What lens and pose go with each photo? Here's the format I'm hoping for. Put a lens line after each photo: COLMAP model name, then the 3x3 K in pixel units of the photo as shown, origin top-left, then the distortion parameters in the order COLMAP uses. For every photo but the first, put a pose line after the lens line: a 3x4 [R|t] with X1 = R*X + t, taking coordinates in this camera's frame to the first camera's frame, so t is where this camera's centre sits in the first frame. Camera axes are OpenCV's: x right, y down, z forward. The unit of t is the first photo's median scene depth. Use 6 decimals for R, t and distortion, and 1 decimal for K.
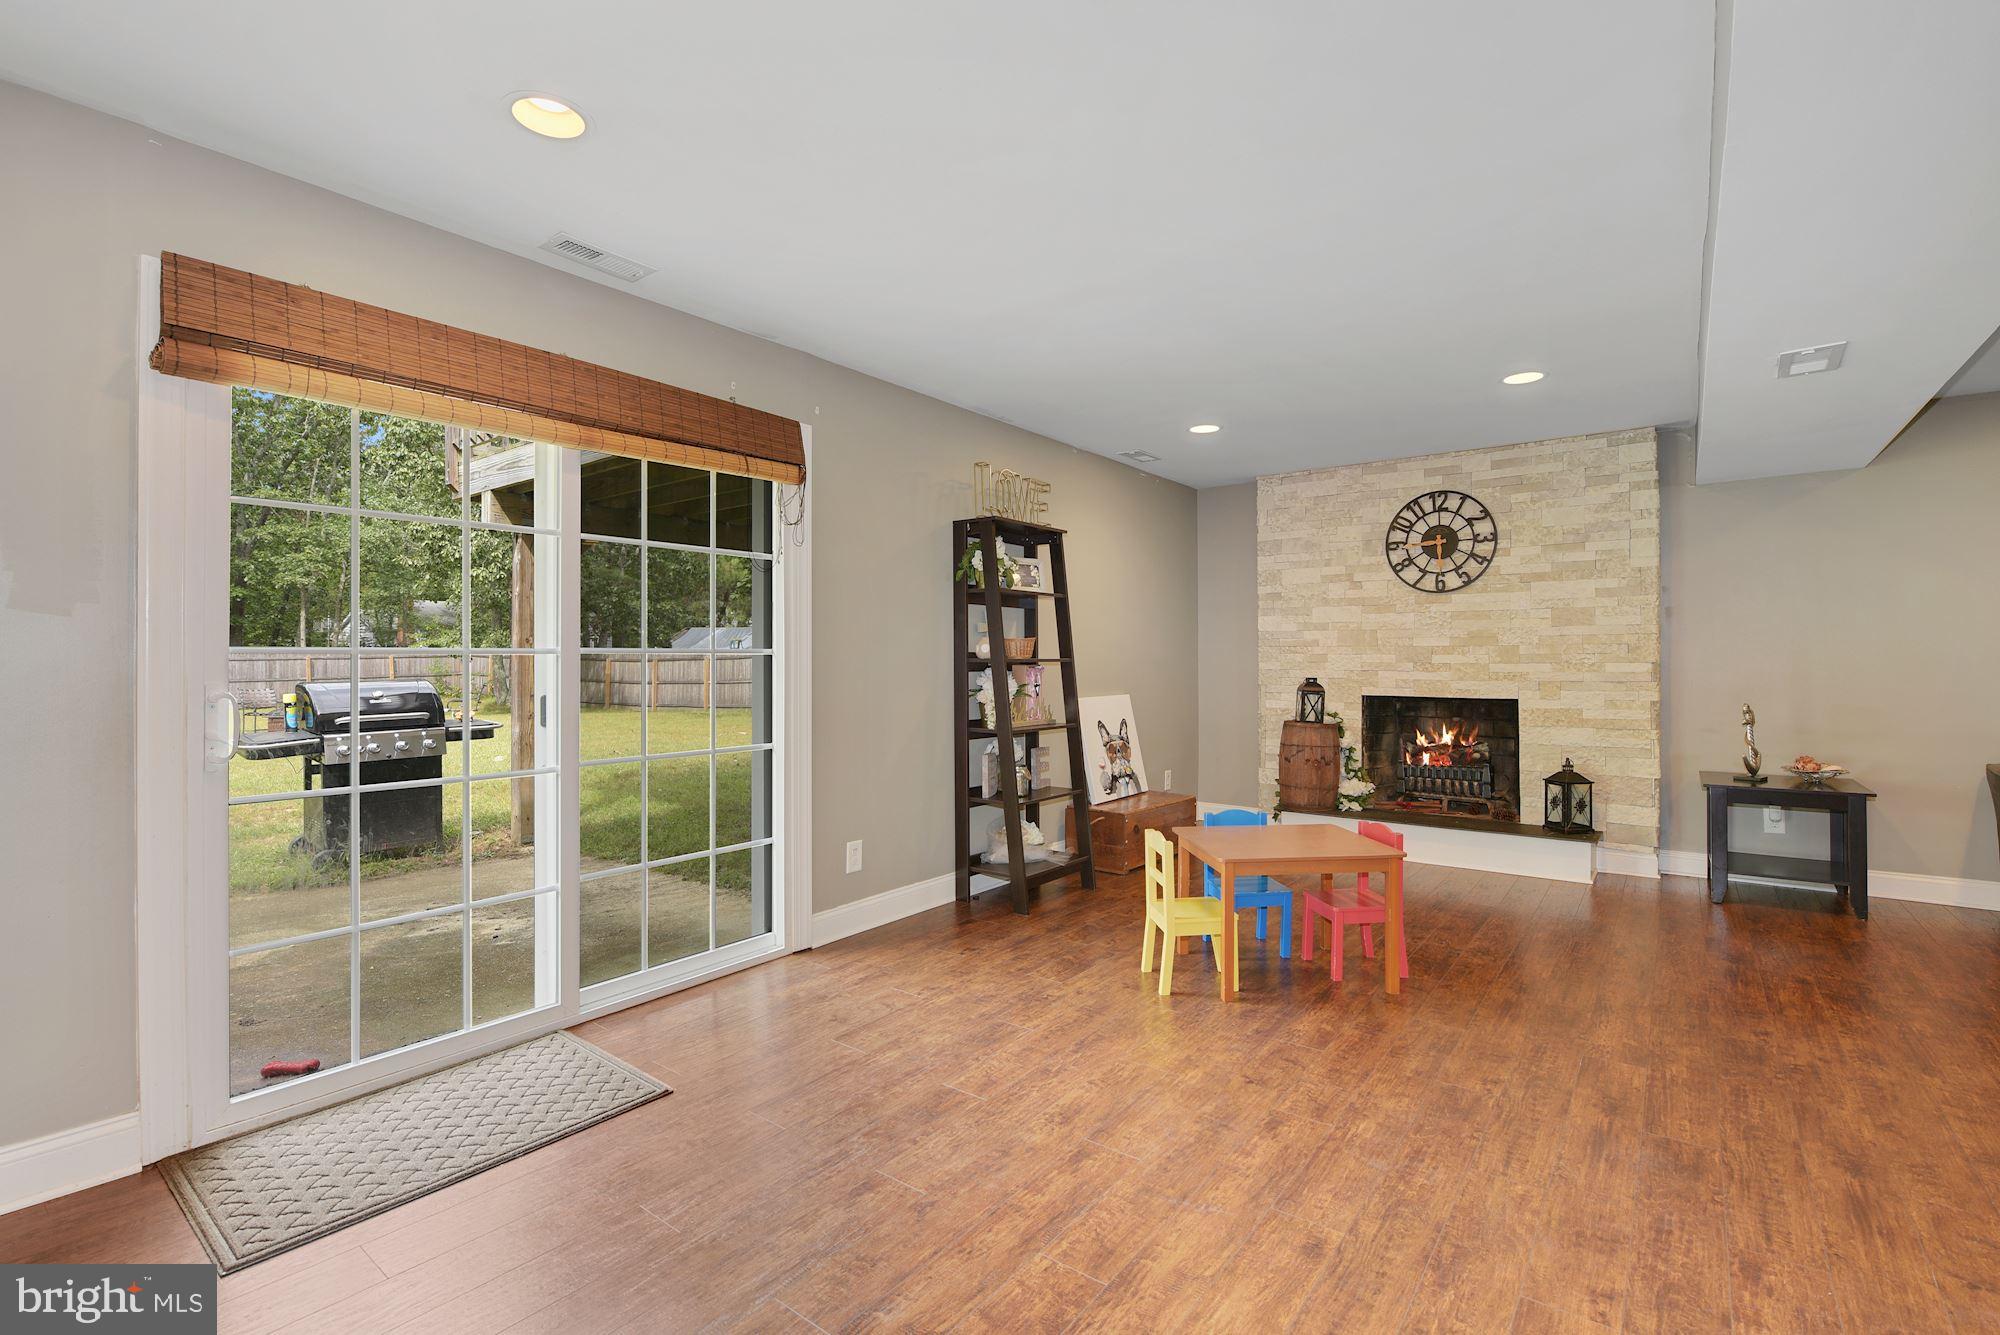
lens RADIAL K [[886.9, 0, 1006.5], [0, 886.9, 660.3], [0, 0, 1]] dist [-0.015416, -0.000726]
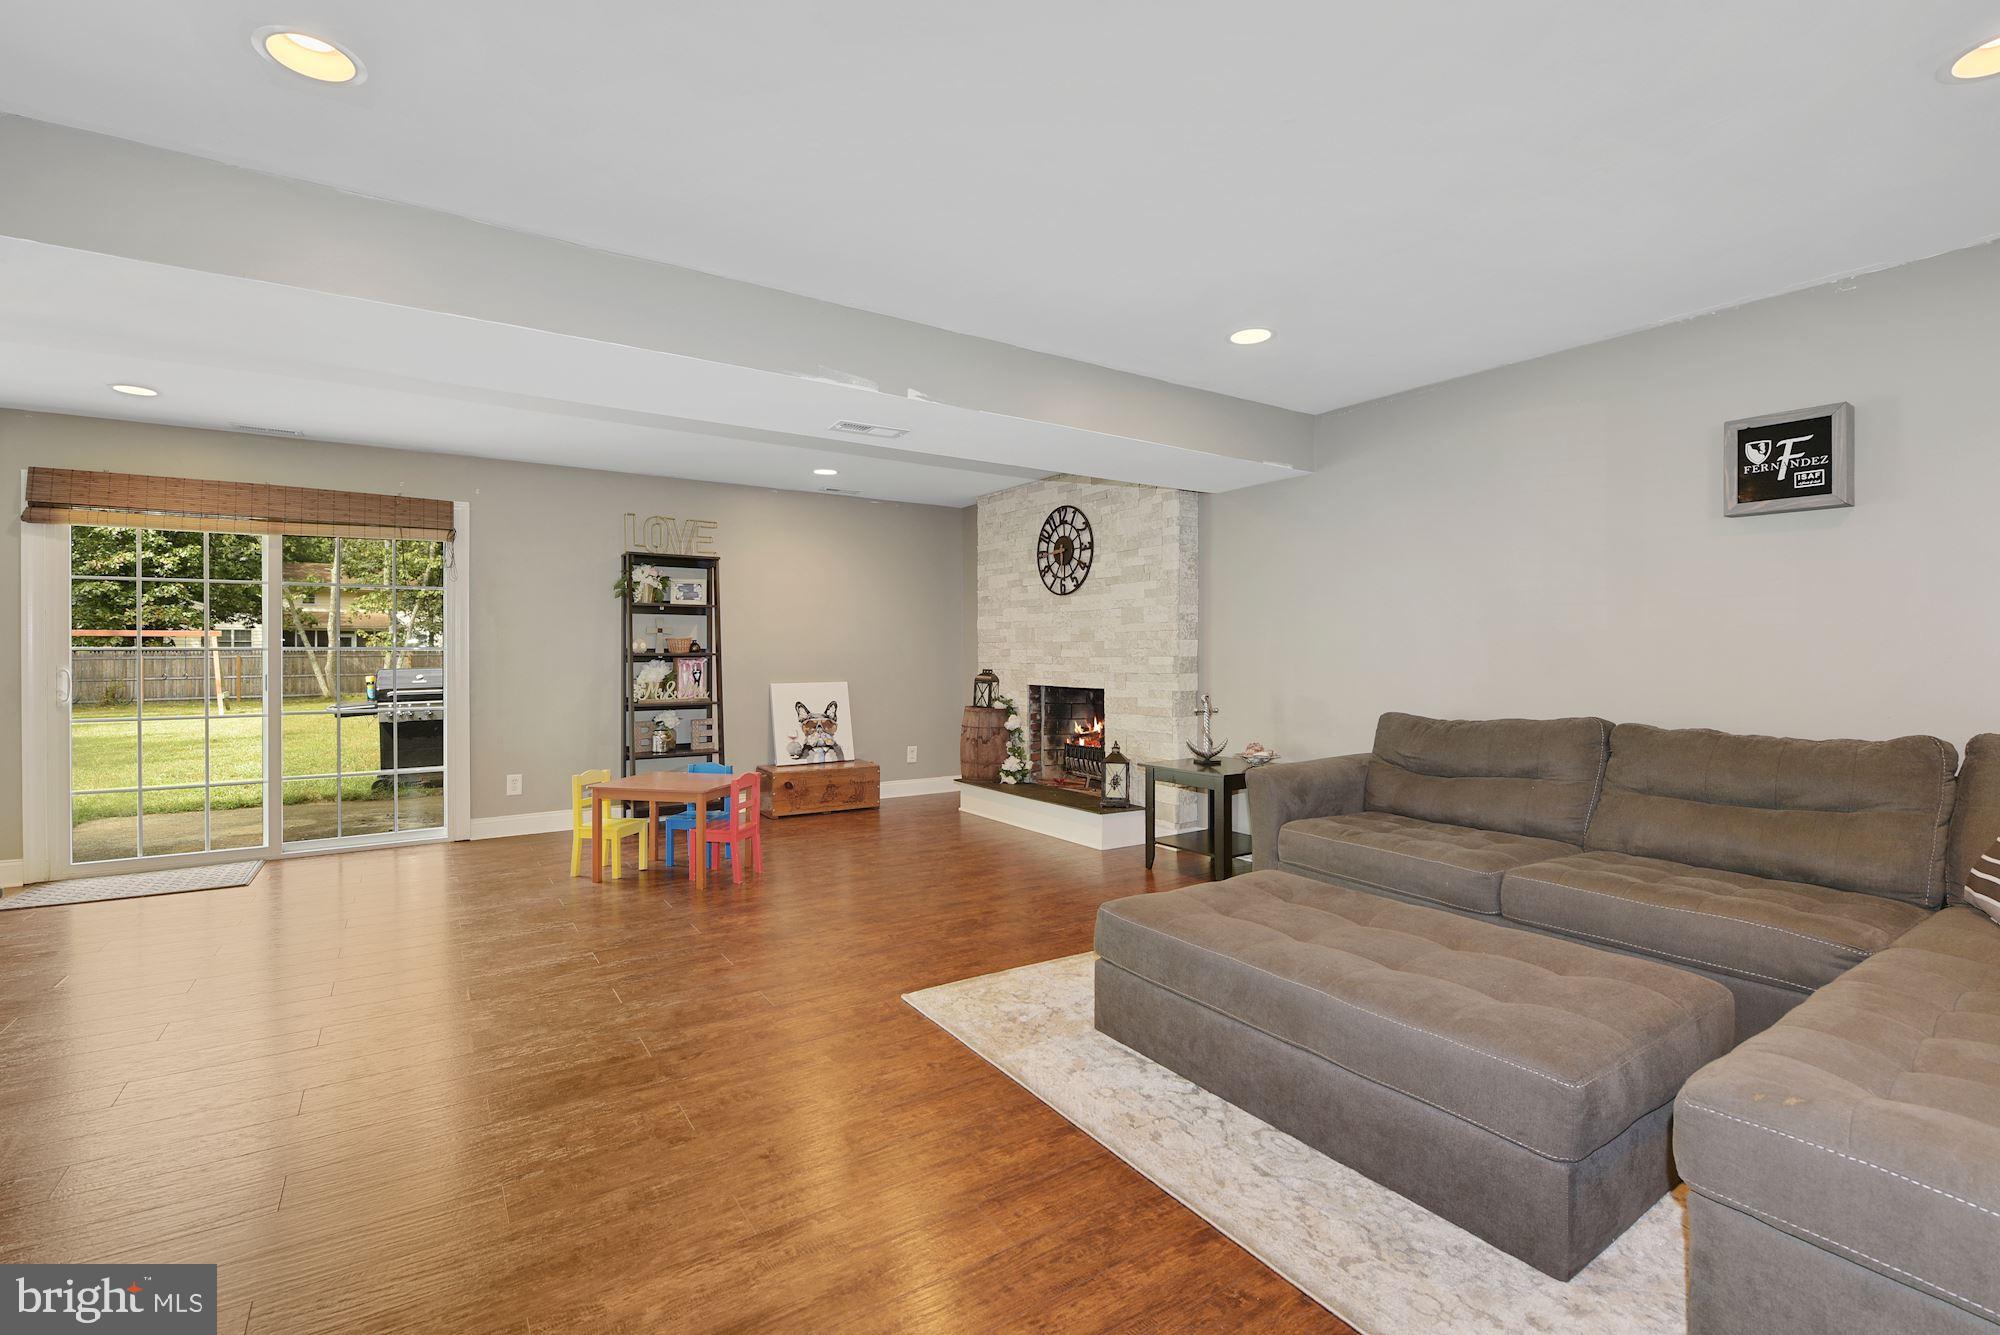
lens RADIAL K [[886.9, 0, 1006.5], [0, 886.9, 660.3], [0, 0, 1]] dist [-0.015416, -0.000726]
pose [[0.948755, 0.002179, -0.316005, 0.797451], [0.000035, 0.999975, 0.007001, -0.000337], [0.316013, -0.006653, 0.948732, -0.113315]]
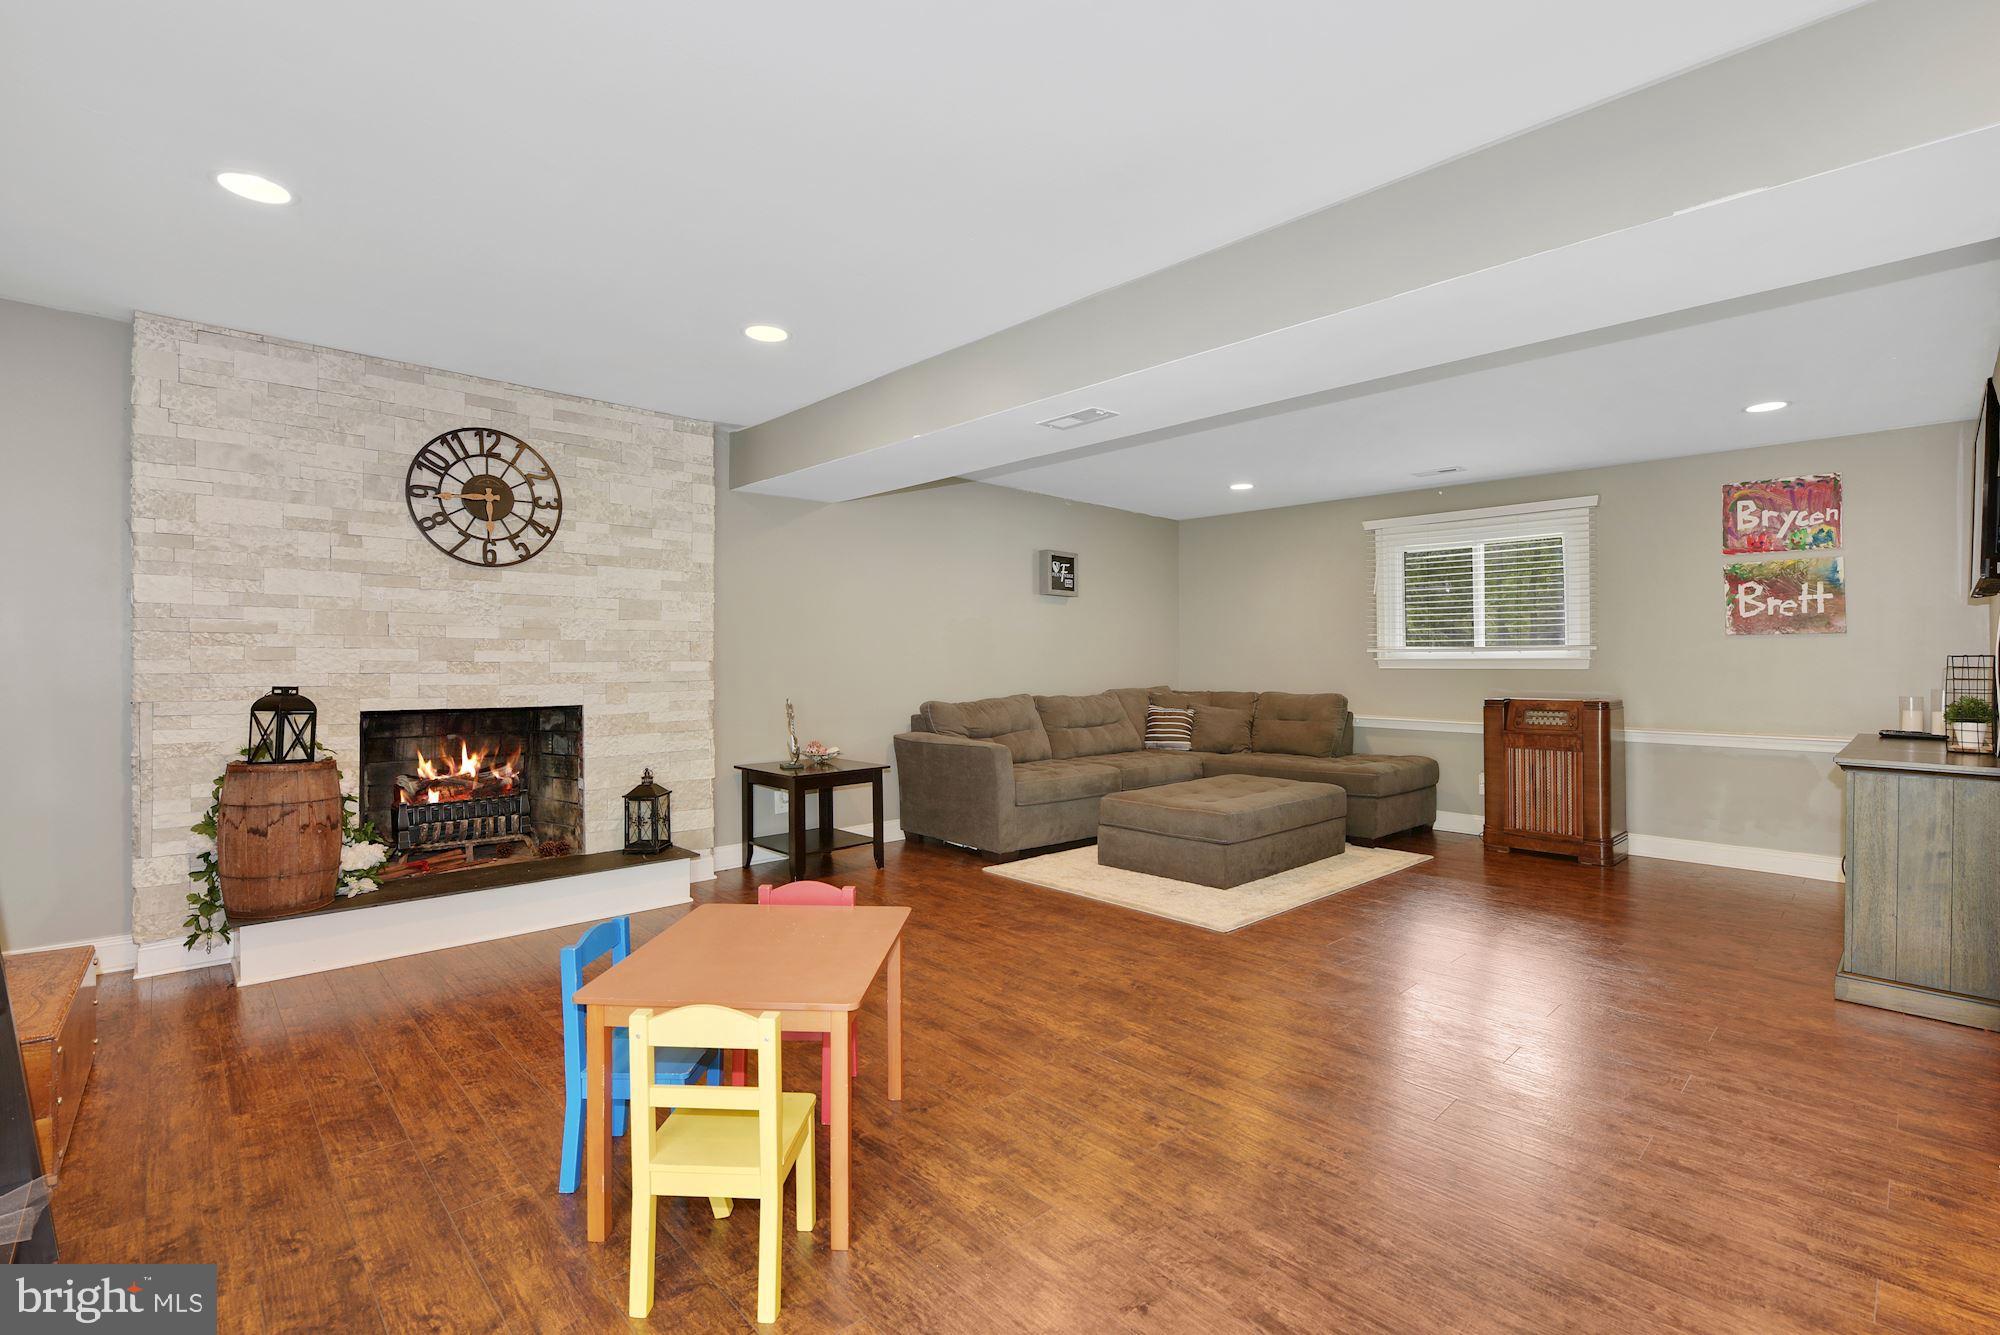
lens RADIAL K [[886.9, 0, 1006.5], [0, 886.9, 660.3], [0, 0, 1]] dist [-0.015416, -0.000726]
pose [[0.150614, 0.000516, 0.988592, -0.176435], [-0.003016, 0.999995, -0.000063, 0.000632], [-0.988588, -0.002972, 0.150615, 0.468400]]
